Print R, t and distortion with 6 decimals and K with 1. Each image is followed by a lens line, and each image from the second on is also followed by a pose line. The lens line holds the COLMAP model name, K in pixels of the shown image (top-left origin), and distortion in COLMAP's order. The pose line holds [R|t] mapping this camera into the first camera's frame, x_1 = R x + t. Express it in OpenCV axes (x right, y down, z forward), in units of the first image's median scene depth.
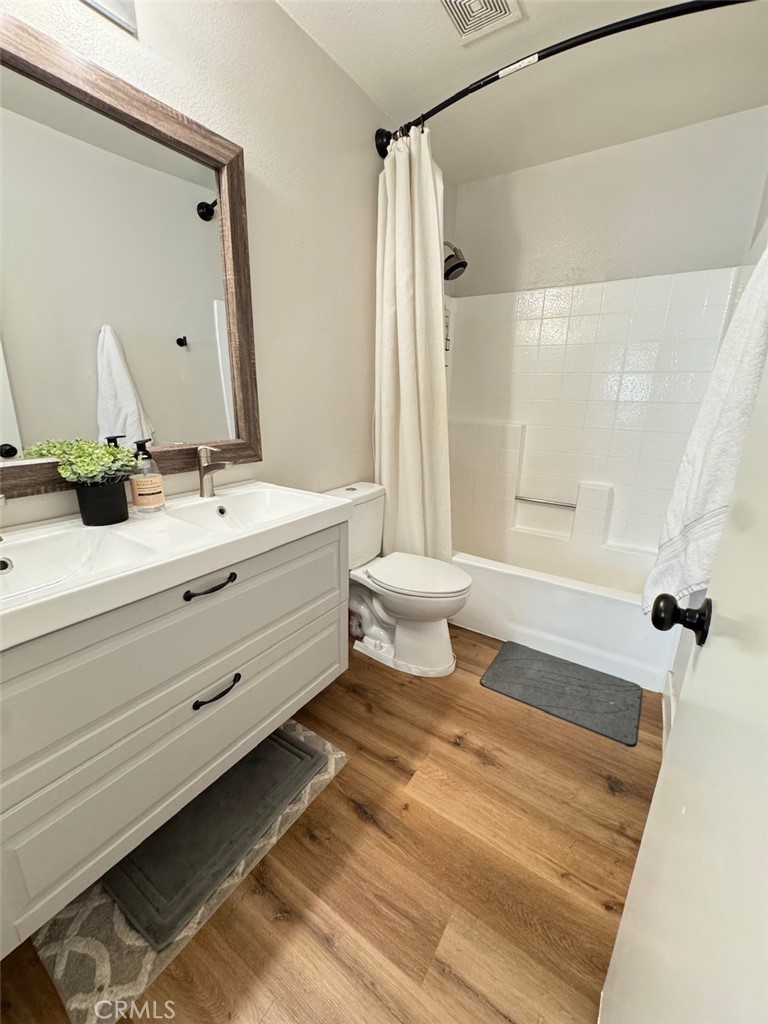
lens RADIAL K [[410.2, 0, 384.5], [0, 410.2, 508.5], [0, 0, 1]] dist [-0.004895, 0.000936]
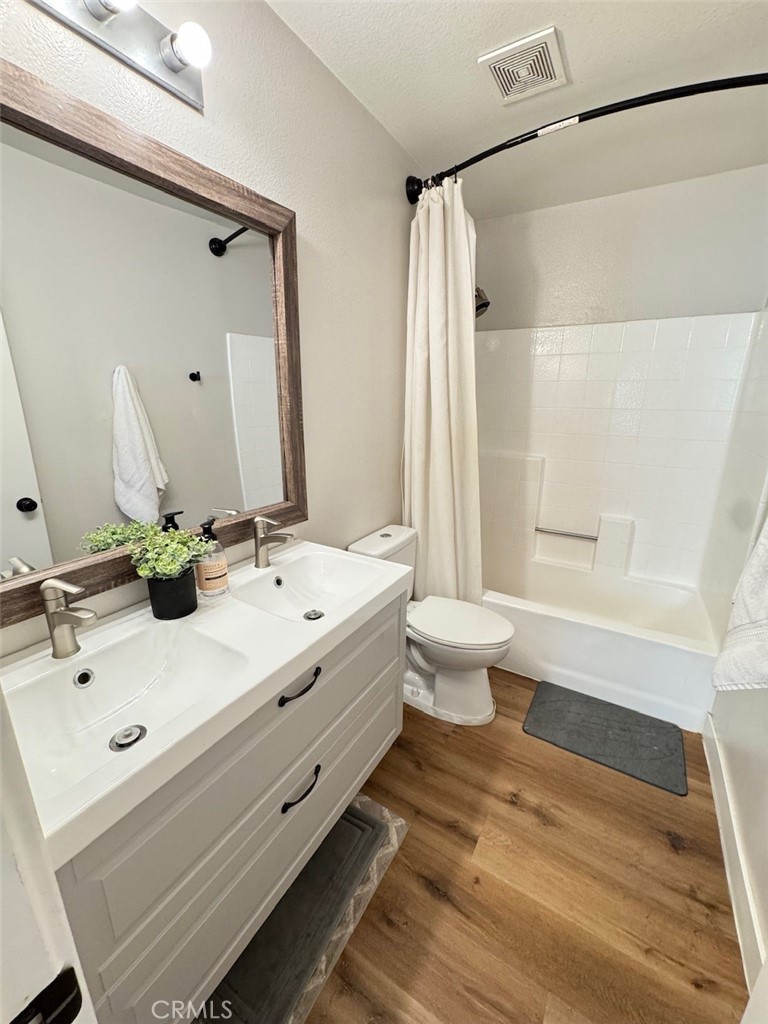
lens RADIAL K [[410.2, 0, 384.5], [0, 410.2, 508.5], [0, 0, 1]] dist [-0.004895, 0.000936]
pose [[0.998990, -0.020421, 0.040013, -0.169658], [0.020744, 0.999755, -0.007675, -0.145137], [-0.039847, 0.008498, 0.999170, 0.014665]]
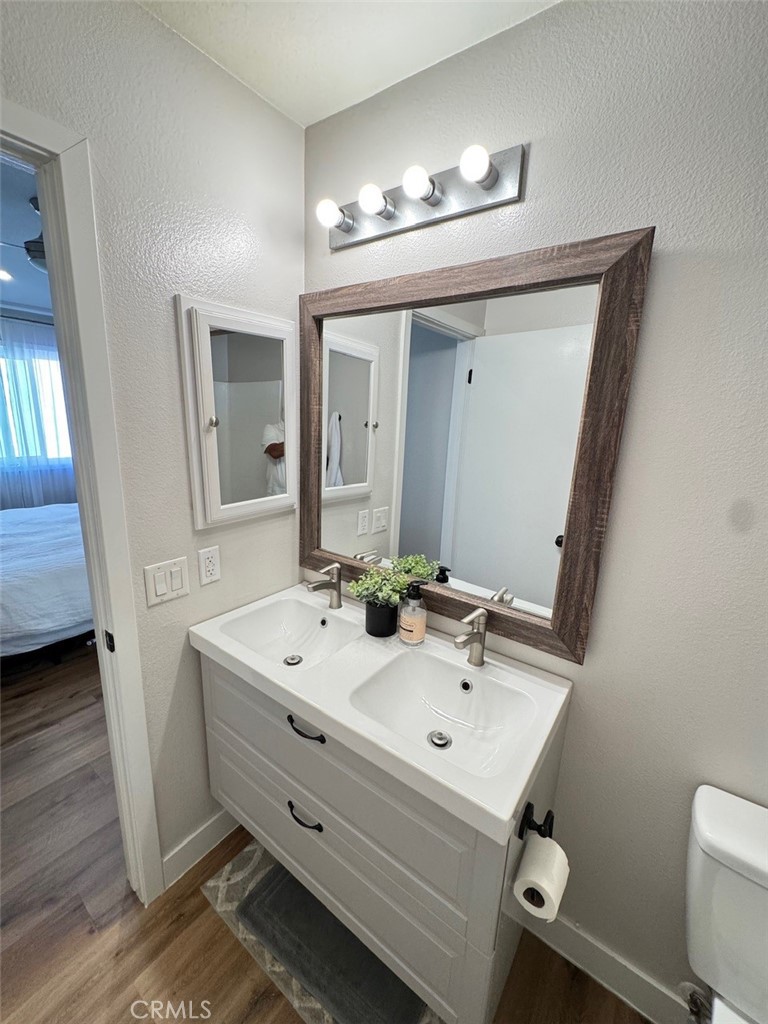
lens RADIAL K [[410.2, 0, 384.5], [0, 410.2, 508.5], [0, 0, 1]] dist [-0.004895, 0.000936]
pose [[-0.036158, 0.198658, -0.979402, 0.348773], [-0.310719, 0.929232, 0.199953, -0.426882], [0.949814, 0.311548, 0.028127, 0.655682]]
